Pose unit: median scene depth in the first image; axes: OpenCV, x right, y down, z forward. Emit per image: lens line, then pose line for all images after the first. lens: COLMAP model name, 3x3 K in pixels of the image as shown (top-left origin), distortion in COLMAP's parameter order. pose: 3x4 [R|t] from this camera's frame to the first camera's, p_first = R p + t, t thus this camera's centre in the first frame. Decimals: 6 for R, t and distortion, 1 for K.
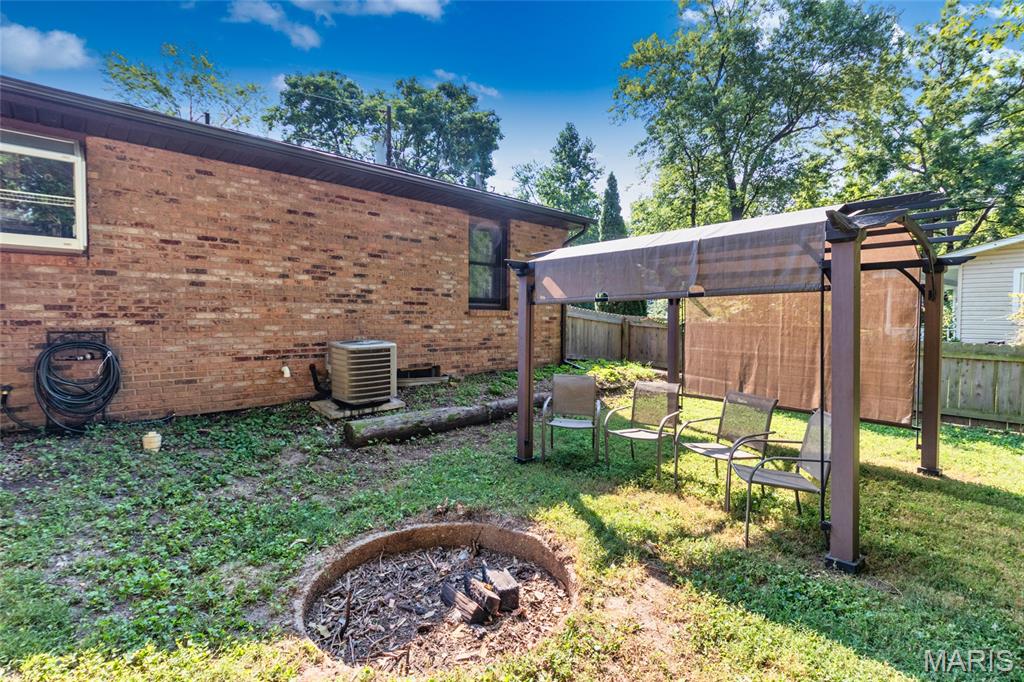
lens RADIAL K [[486.8, 0, 508.7], [0, 486.8, 335.5], [0, 0, 1]] dist [-0.001658, -0.001447]
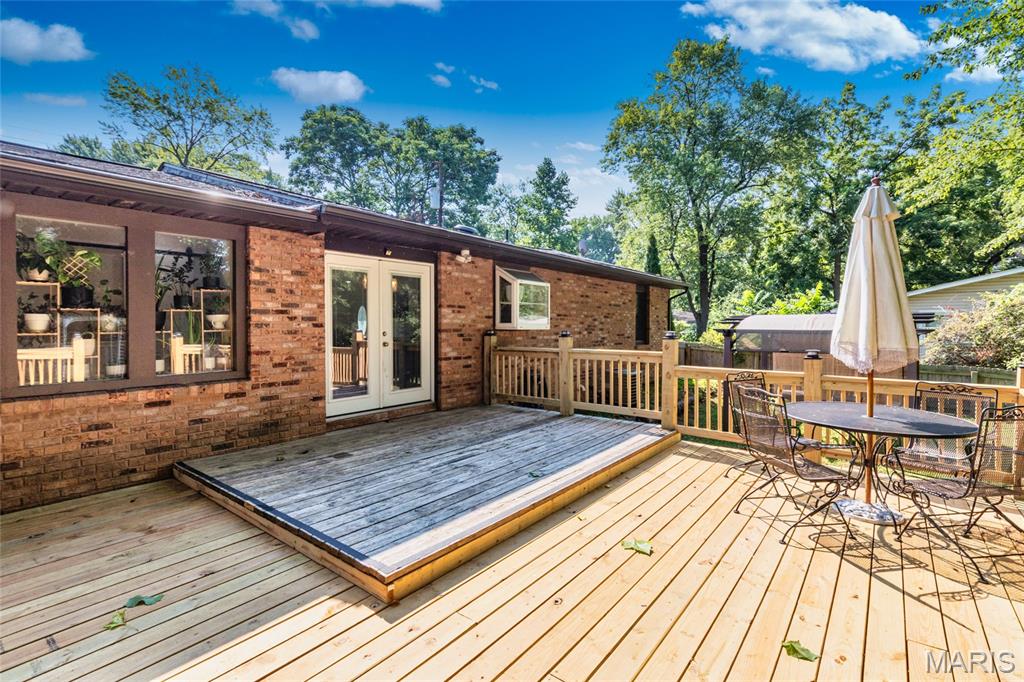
lens RADIAL K [[486.8, 0, 510.9], [0, 486.8, 325.7], [0, 0, 1]] dist [-0.001658, -0.001447]
pose [[0.988773, -0.004257, 0.149364, -0.850051], [0.009172, 0.999438, -0.032233, -0.082709], [-0.149143, 0.033241, 0.988257, -0.604531]]
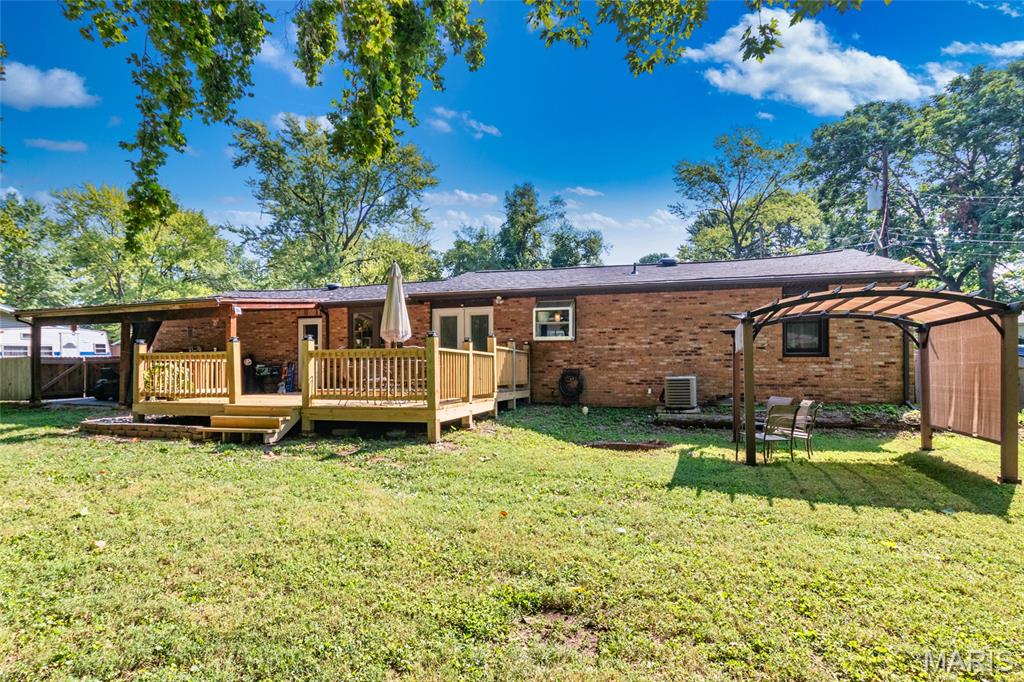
lens RADIAL K [[547.5, 0, 472.8], [0, 547.5, 368.2], [0, 0, 1]] dist [-0.003468, -0.000703]
pose [[0.452240, -0.008307, -0.891858, 1.071958], [-0.030906, 0.999210, -0.024978, 0.052432], [0.891361, 0.038860, 0.451626, -0.585669]]
